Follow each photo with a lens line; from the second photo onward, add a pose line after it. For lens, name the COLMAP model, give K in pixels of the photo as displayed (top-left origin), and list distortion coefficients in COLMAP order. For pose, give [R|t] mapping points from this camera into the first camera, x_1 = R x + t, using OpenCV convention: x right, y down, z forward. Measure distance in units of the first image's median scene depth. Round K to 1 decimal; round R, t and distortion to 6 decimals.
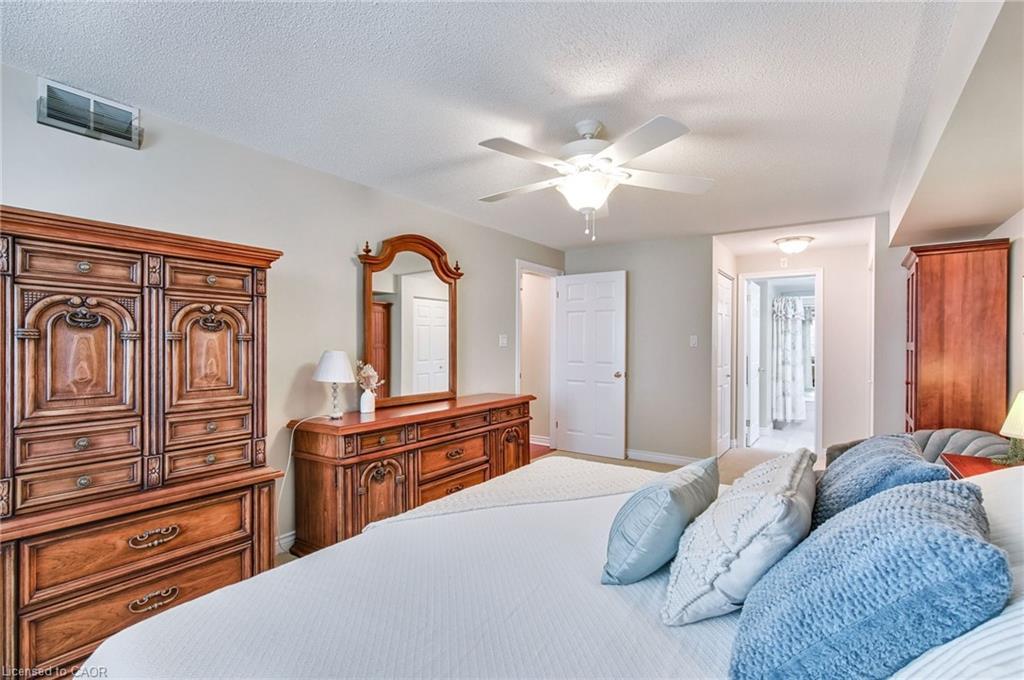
lens RADIAL K [[468.3, 0, 510.4], [0, 468.3, 342.0], [0, 0, 1]] dist [-0.001023, 0.000107]
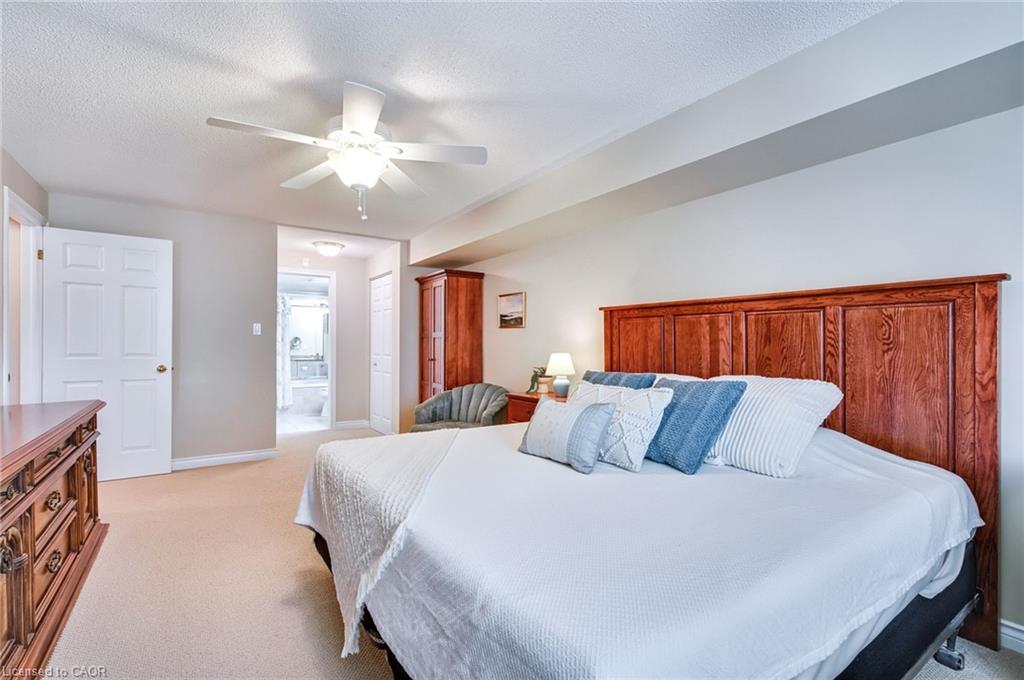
lens RADIAL K [[468.3, 0, 509.4], [0, 468.3, 343.3], [0, 0, 1]] dist [-0.001023, 0.000107]
pose [[0.360224, 0.000808, 0.932865, -0.320791], [-0.005033, 0.999987, 0.001078, 0.023539], [-0.932852, -0.005083, 0.360224, 0.169479]]
